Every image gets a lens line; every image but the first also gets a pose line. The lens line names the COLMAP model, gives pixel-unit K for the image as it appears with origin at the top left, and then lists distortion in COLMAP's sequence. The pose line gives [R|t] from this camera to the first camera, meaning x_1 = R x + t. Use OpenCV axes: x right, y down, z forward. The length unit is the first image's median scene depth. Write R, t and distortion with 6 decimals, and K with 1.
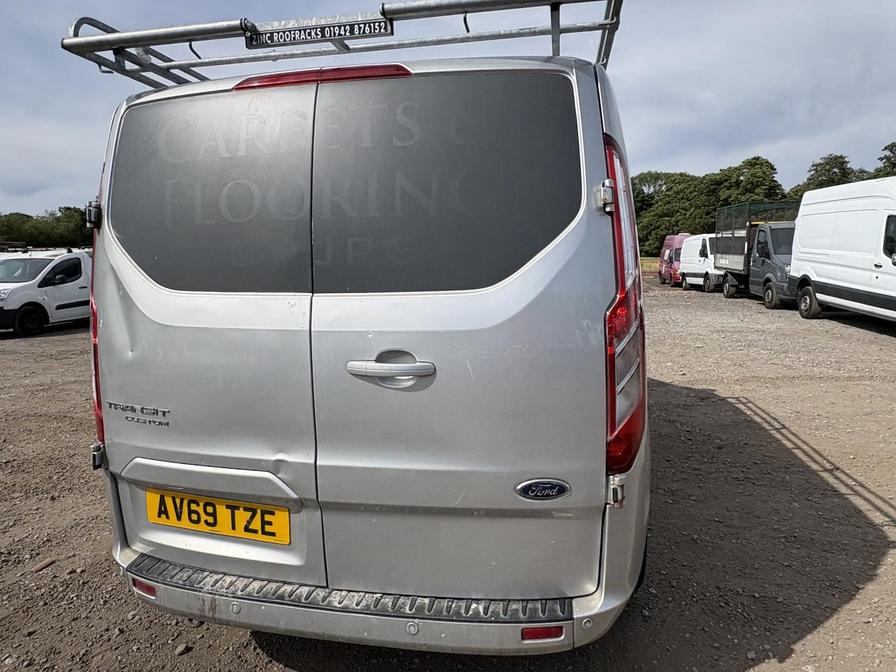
lens RADIAL K [[542.1, 0, 446.8], [0, 542.1, 340.4], [0, 0, 1]] dist [0.003220, 0.001238]
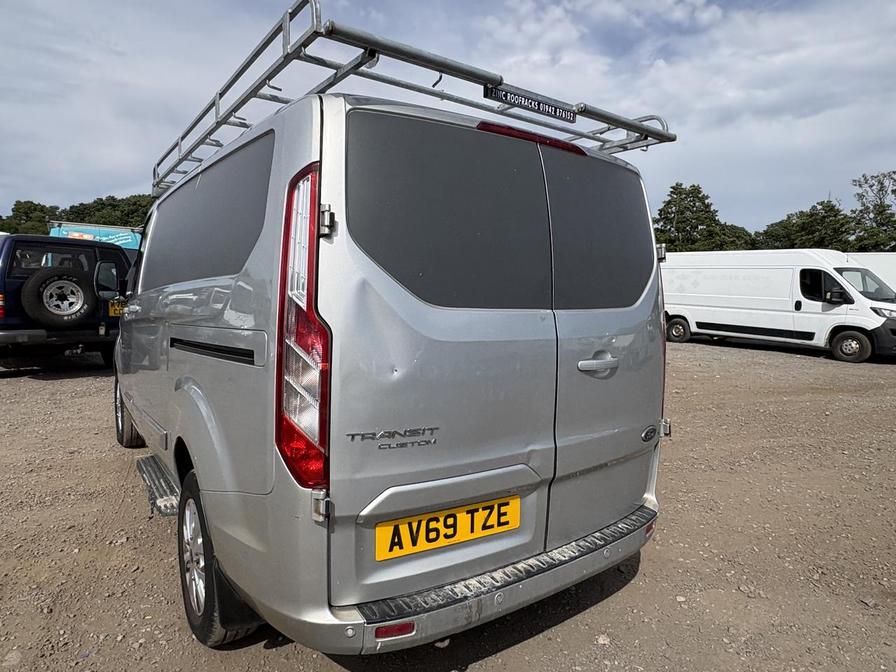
lens RADIAL K [[552.8, 0, 448.0], [0, 552.8, 336.0], [0, 0, 1]] dist [-0.000513, -0.000961]
pose [[0.678088, -0.033923, 0.734198, -1.213124], [0.071693, 0.997223, -0.020138, -0.014946], [-0.731476, 0.066292, 0.678637, 0.280739]]
